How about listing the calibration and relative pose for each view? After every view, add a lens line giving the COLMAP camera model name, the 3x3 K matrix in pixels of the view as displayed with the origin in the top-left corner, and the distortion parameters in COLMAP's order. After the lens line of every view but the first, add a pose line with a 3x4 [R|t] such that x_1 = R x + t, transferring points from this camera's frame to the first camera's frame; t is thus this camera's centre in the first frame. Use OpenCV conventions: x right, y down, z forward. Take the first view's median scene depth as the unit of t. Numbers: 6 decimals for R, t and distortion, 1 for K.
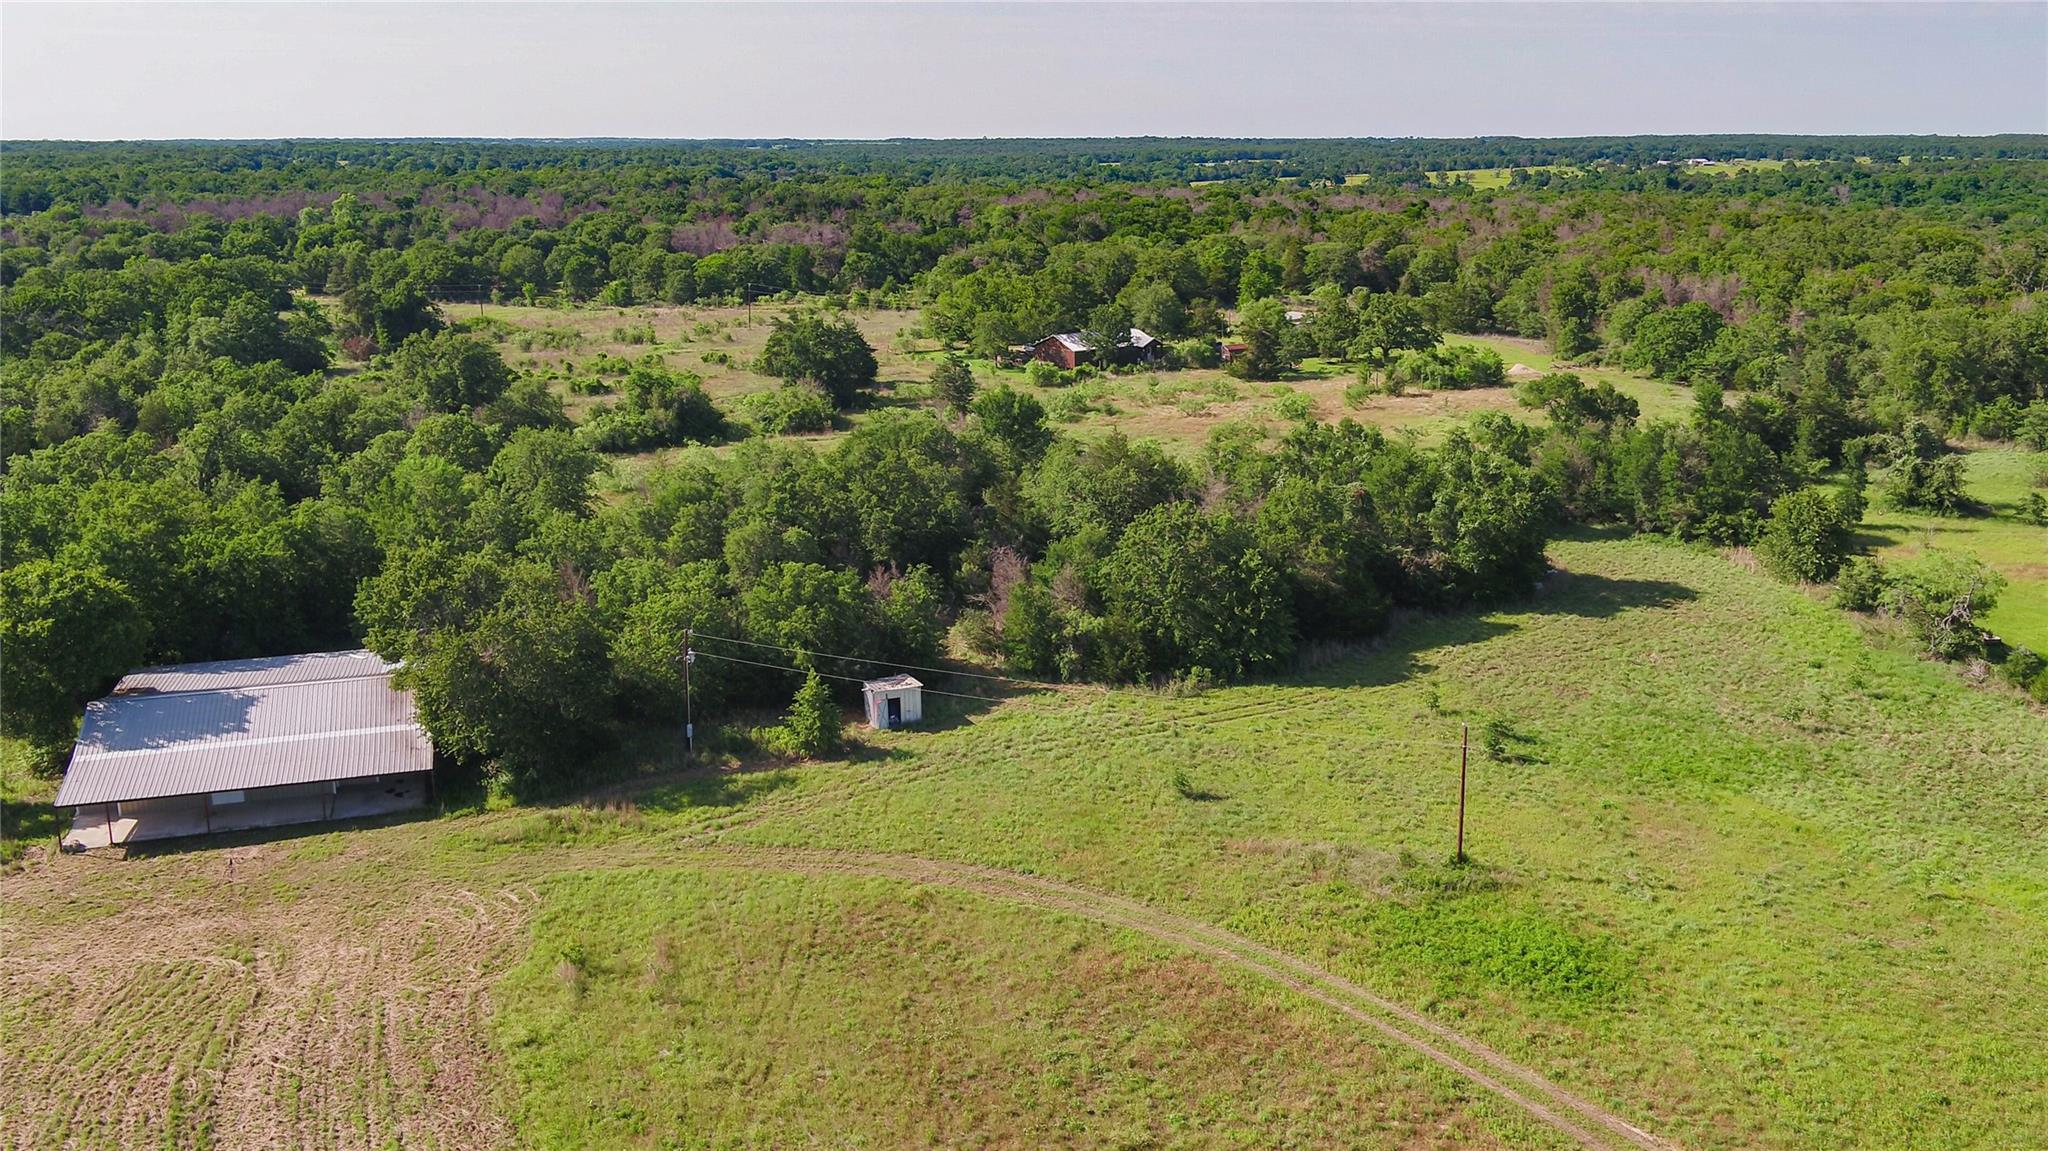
lens RADIAL K [[1803.5, 0, 1019.1], [0, 1803.5, 567.5], [0, 0, 1]] dist [-0.009752, -0.010745]
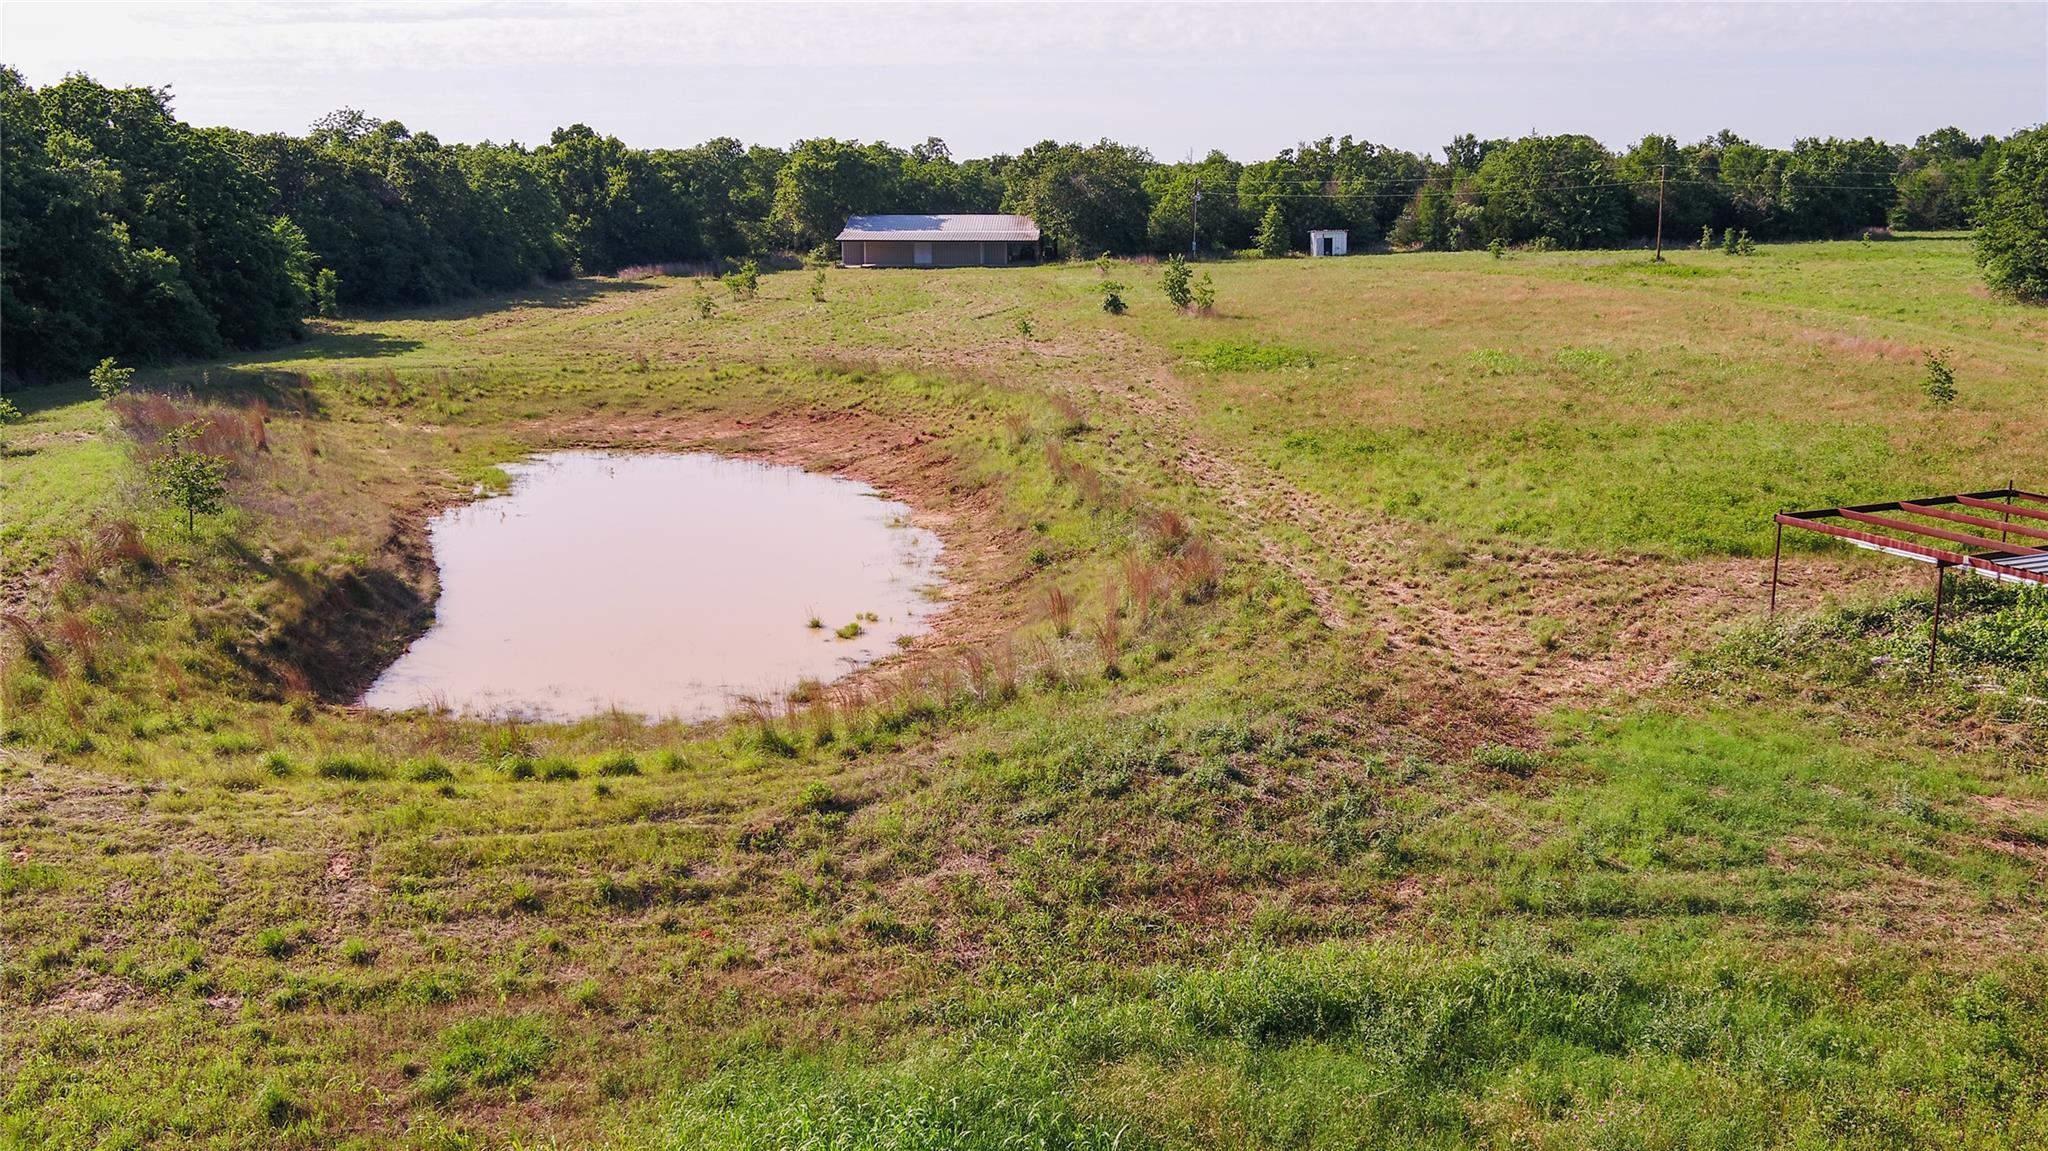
lens RADIAL K [[1747.7, 0, 1018.1], [0, 1747.7, 581.4], [0, 0, 1]] dist [-0.008597, 0.010999]
pose [[0.940565, 0.071082, -0.332093, 0.084840], [-0.076486, 0.997065, -0.003211, 0.168276], [0.330890, 0.028421, 0.943241, -0.205450]]
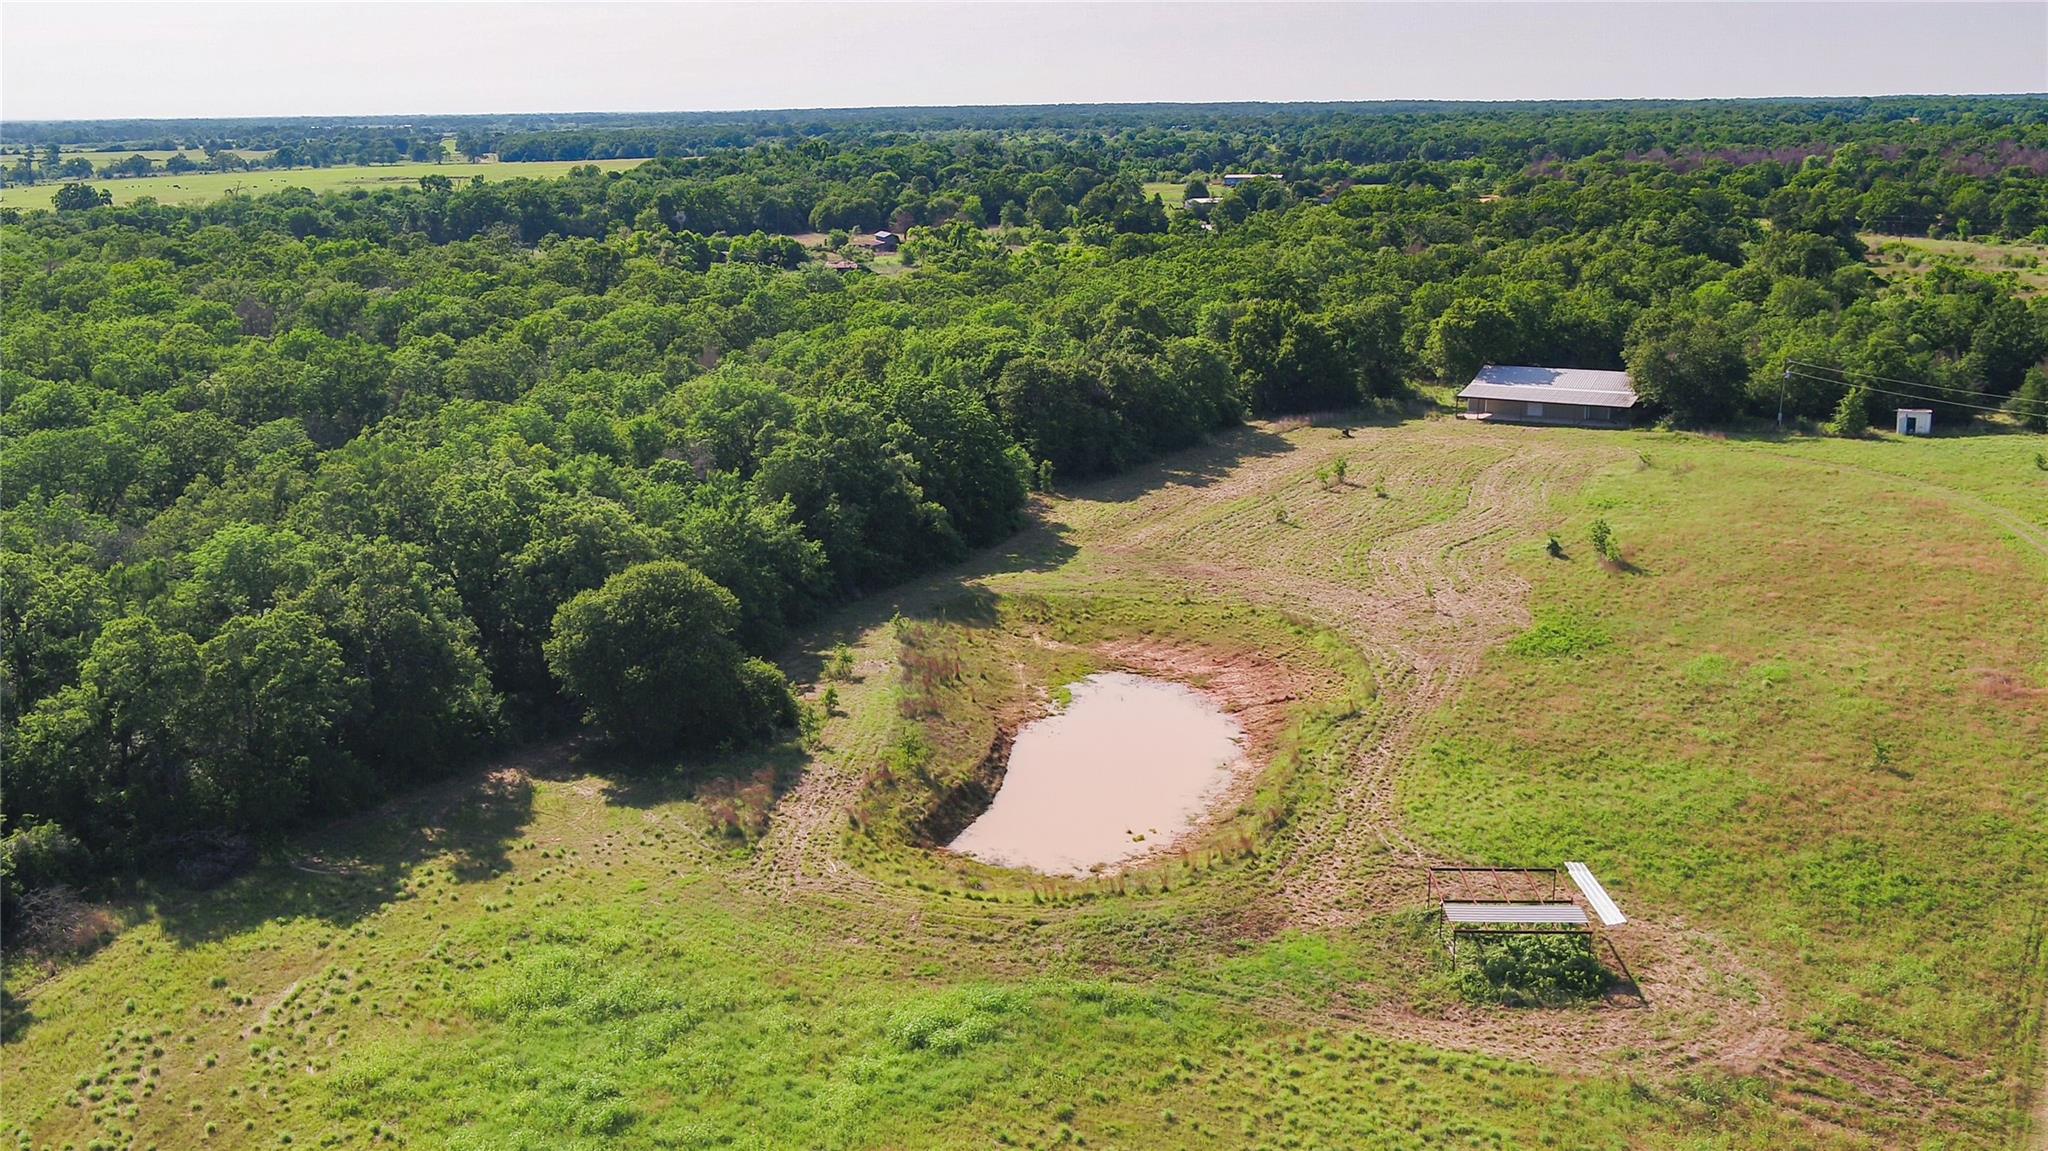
lens RADIAL K [[1923.3, 0, 968.7], [0, 1923.3, 564.1], [0, 0, 1]] dist [0.000763, 0.000000]
pose [[0.685628, 0.162831, -0.709507, 0.270254], [-0.159789, 0.984555, 0.071542, 0.095249], [0.710198, 0.064320, 0.701058, -0.377956]]
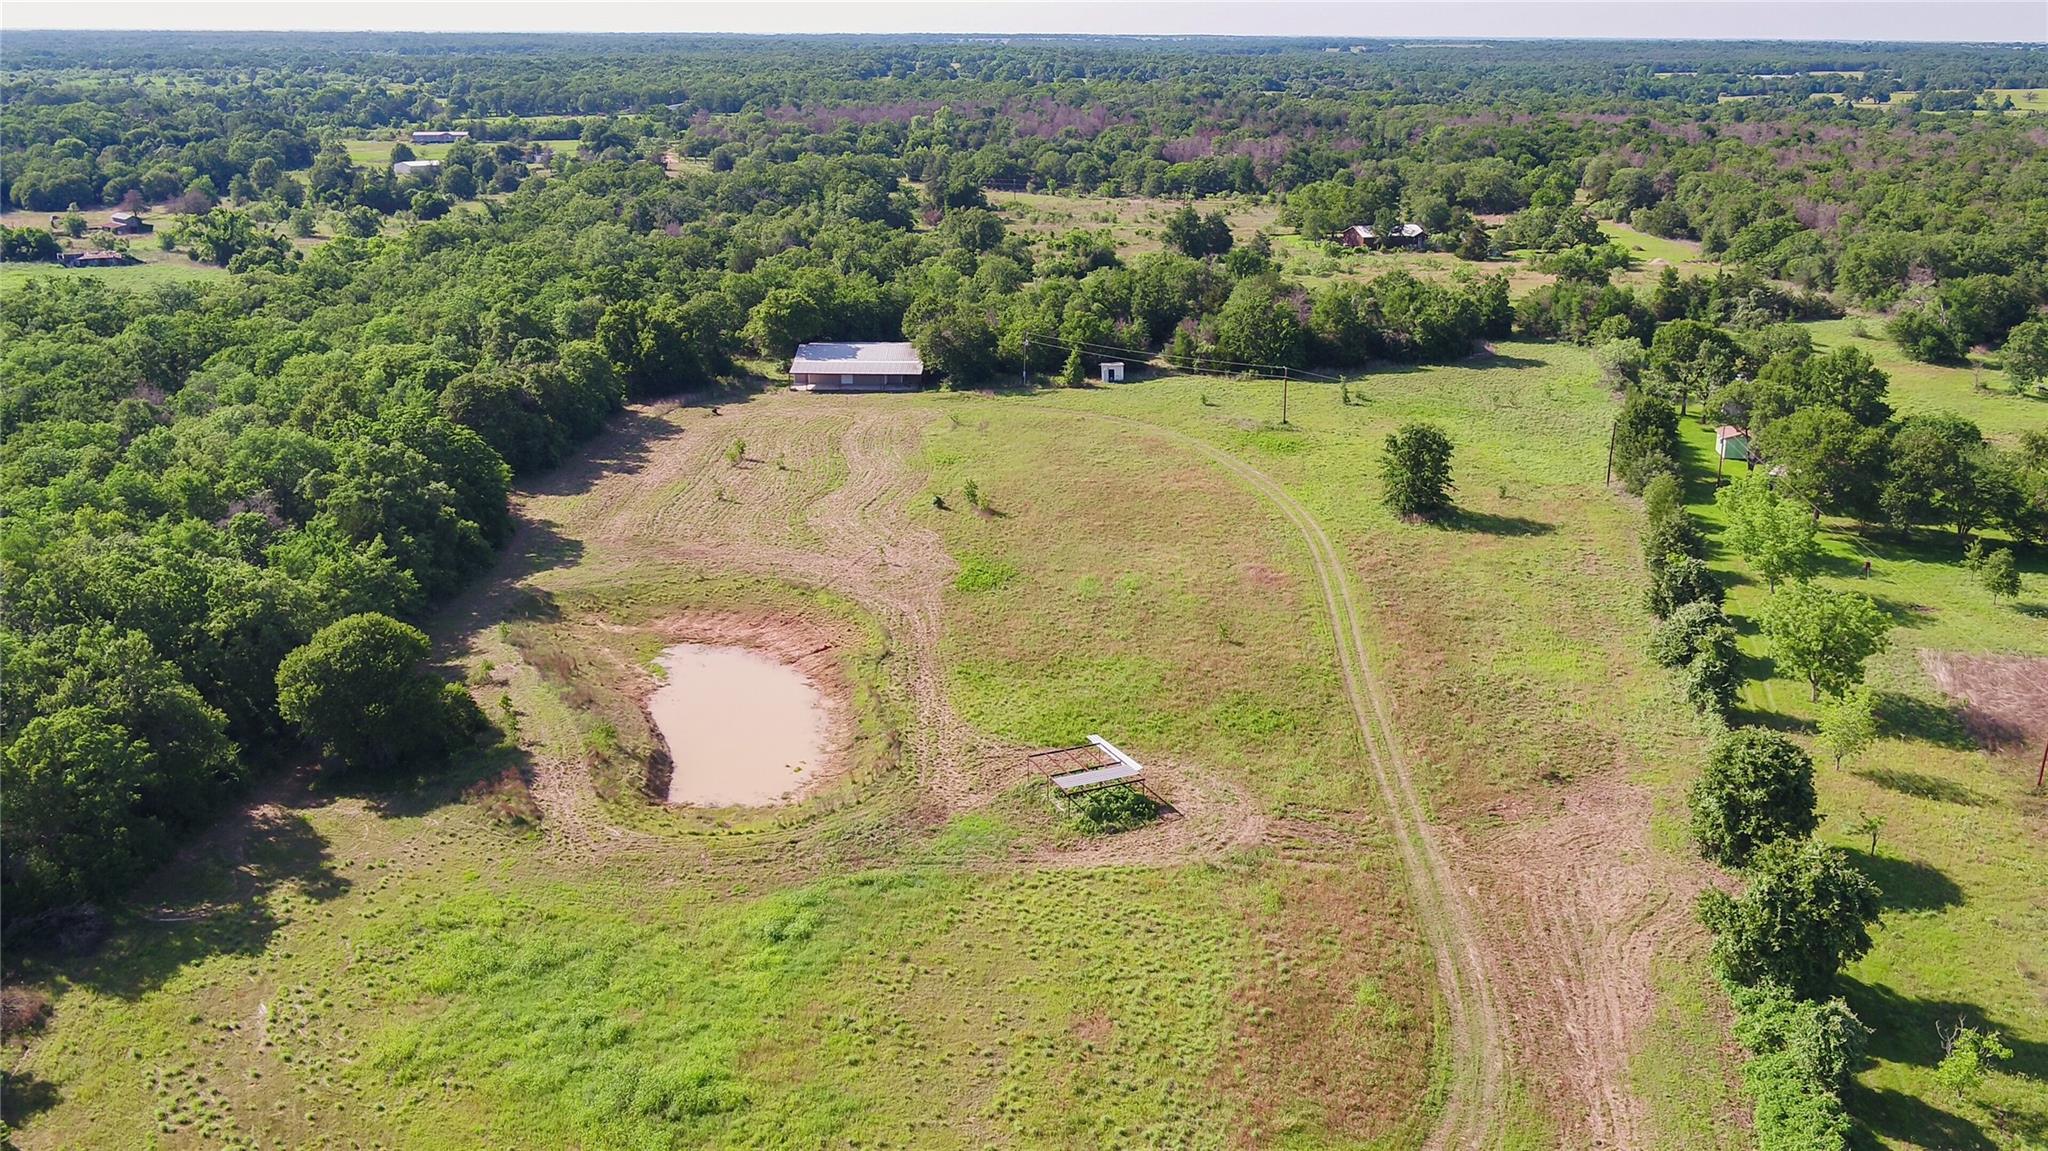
lens RADIAL K [[1747.7, 0, 1034.4], [0, 1747.7, 579.0], [0, 0, 1]] dist [-0.008597, 0.010999]
pose [[0.951295, 0.099677, -0.291724, 0.228336], [-0.079622, 0.993621, 0.079861, 0.073912], [0.297824, -0.052744, 0.953163, -0.525613]]
